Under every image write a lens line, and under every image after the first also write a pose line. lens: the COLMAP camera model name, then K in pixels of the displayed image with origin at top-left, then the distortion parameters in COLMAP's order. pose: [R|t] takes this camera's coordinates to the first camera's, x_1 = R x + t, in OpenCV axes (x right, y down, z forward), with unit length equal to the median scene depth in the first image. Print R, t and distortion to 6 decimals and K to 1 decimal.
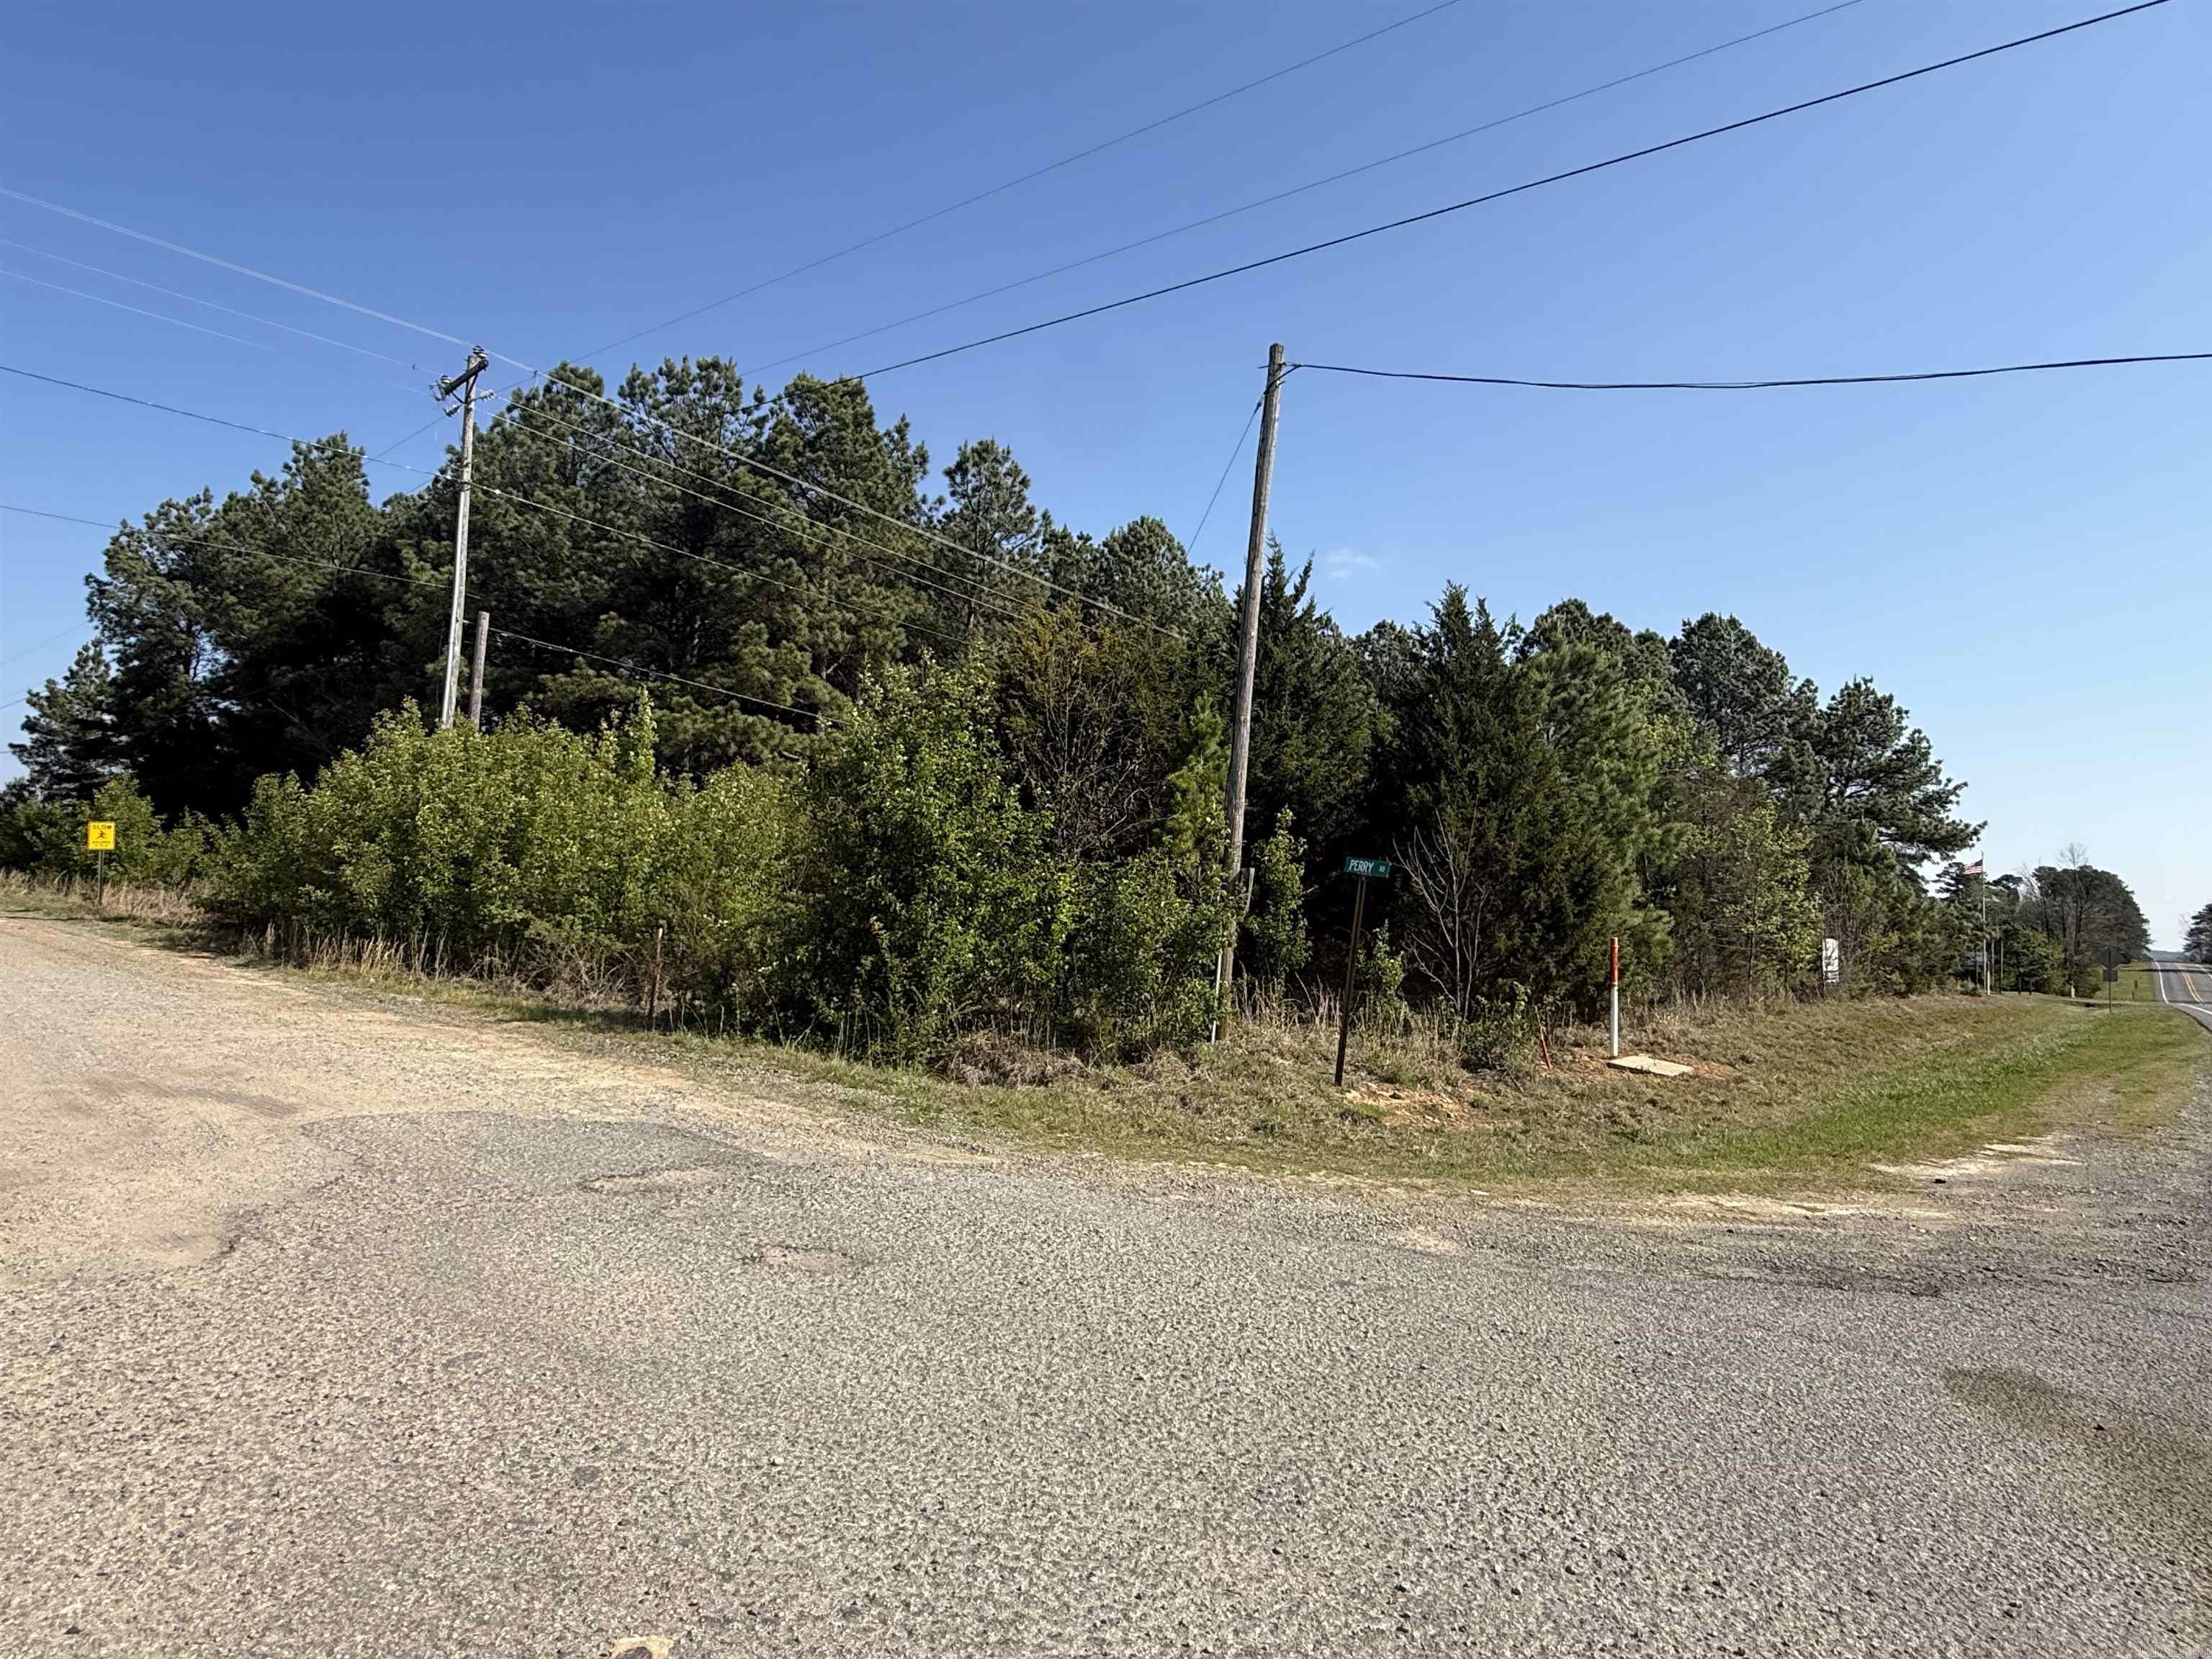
lens RADIAL K [[1237.4, 0, 1113.6], [0, 1237.4, 825.0], [0, 0, 1]] dist [0.001064, -0.000332]
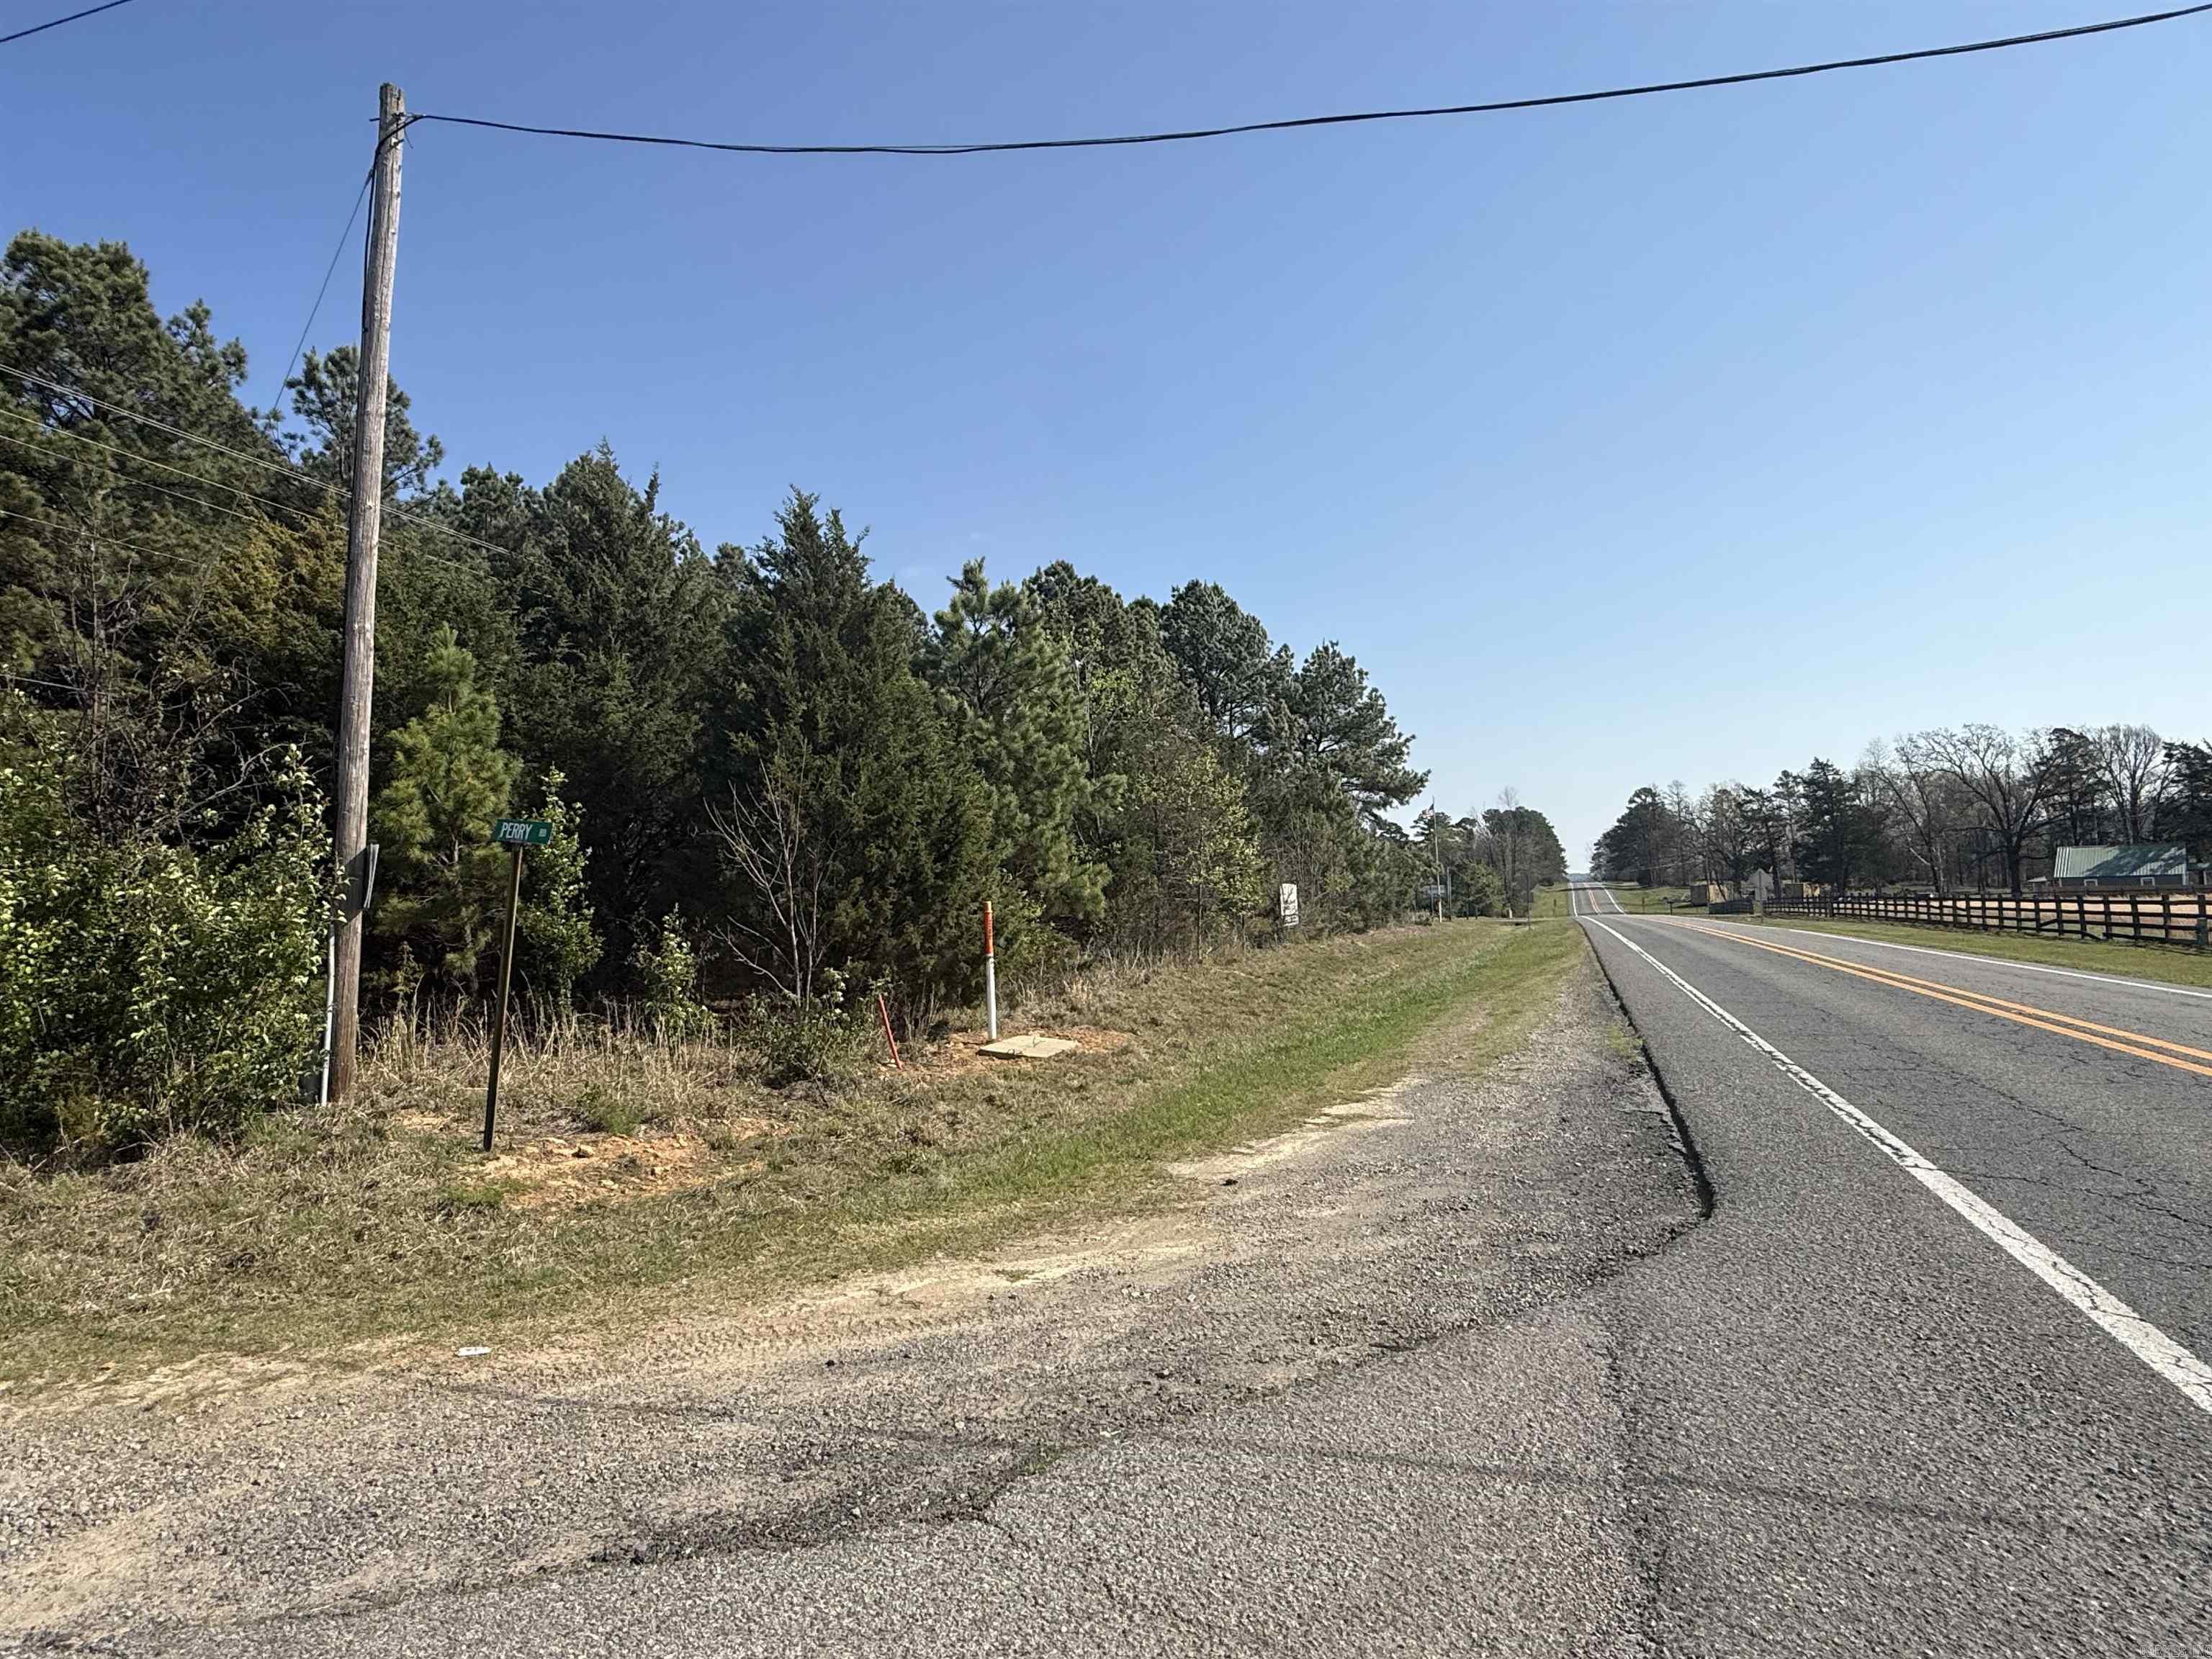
lens RADIAL K [[1237.4, 0, 1115.7], [0, 1237.4, 828.3], [0, 0, 1]] dist [0.001064, -0.000332]
pose [[0.938782, -0.056966, 0.339770, 0.201552], [0.050842, 0.998344, 0.026907, 0.021586], [-0.340740, -0.007985, 0.940124, 0.166592]]
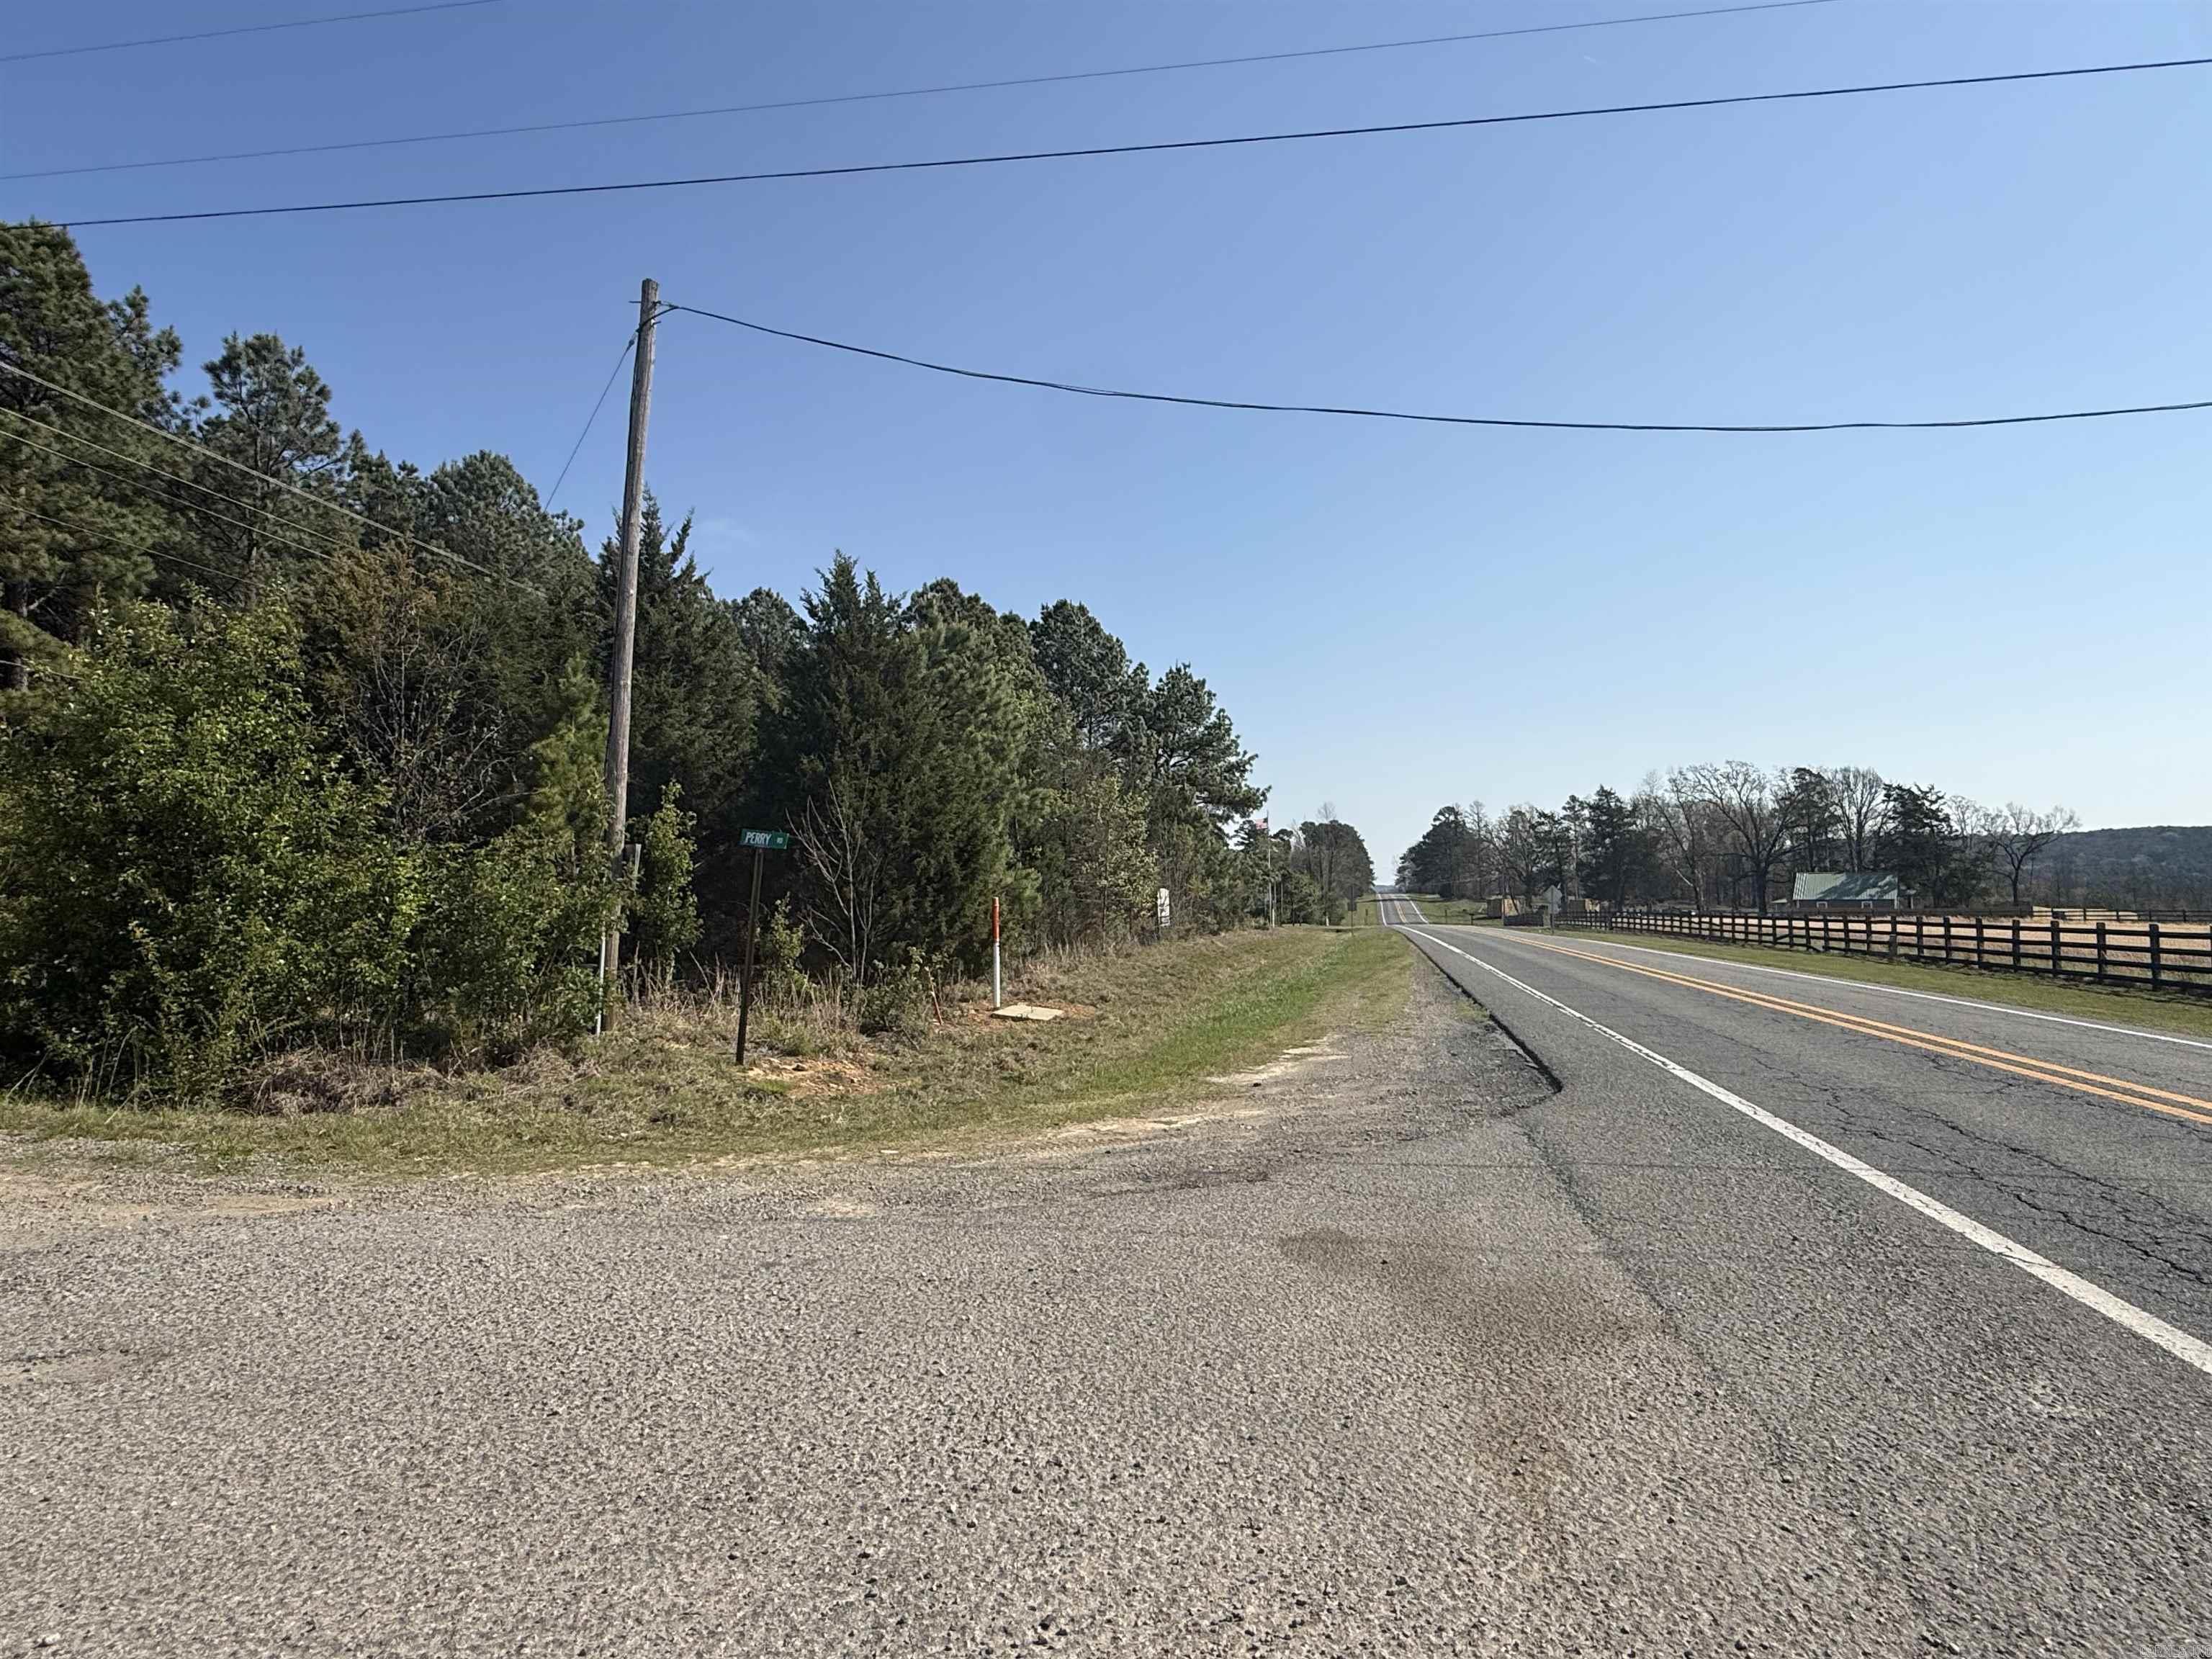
lens RADIAL K [[1237.4, 0, 1114.9], [0, 1237.4, 834.0], [0, 0, 1]] dist [0.001064, -0.000332]
pose [[0.881788, -0.029454, 0.470725, -0.007681], [0.014989, 0.999294, 0.034450, 0.000282], [-0.471407, -0.023322, 0.881607, 0.006049]]
